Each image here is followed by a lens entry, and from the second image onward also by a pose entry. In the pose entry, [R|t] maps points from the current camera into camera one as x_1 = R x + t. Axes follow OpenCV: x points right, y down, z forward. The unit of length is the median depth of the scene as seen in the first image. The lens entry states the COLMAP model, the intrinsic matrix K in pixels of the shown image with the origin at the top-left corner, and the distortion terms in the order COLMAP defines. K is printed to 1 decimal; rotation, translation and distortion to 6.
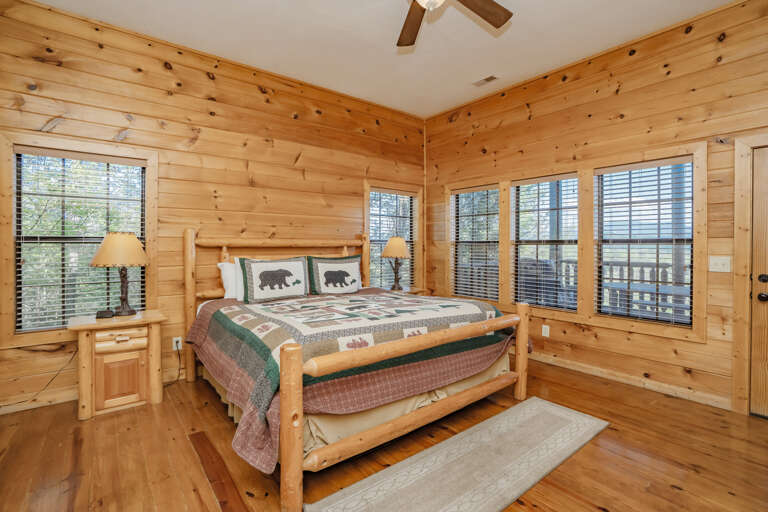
lens RADIAL K [[363.1, 0, 385.6], [0, 363.1, 251.3], [0, 0, 1]] dist [-0.025687, 0.001235]
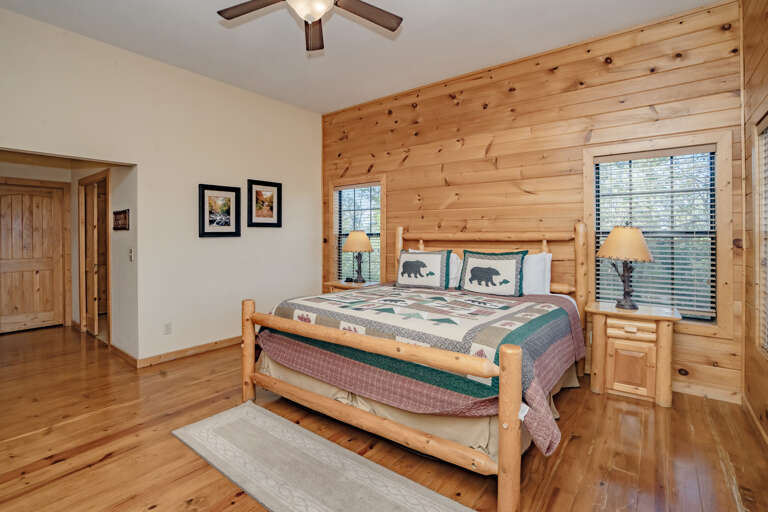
lens RADIAL K [[363.1, 0, 386.2], [0, 363.1, 247.9], [0, 0, 1]] dist [-0.025687, 0.001235]
pose [[0.247534, 0.026386, -0.968520, 0.794711], [-0.014729, 0.999616, 0.023469, -0.015366], [0.968767, 0.008456, 0.247828, 0.633761]]
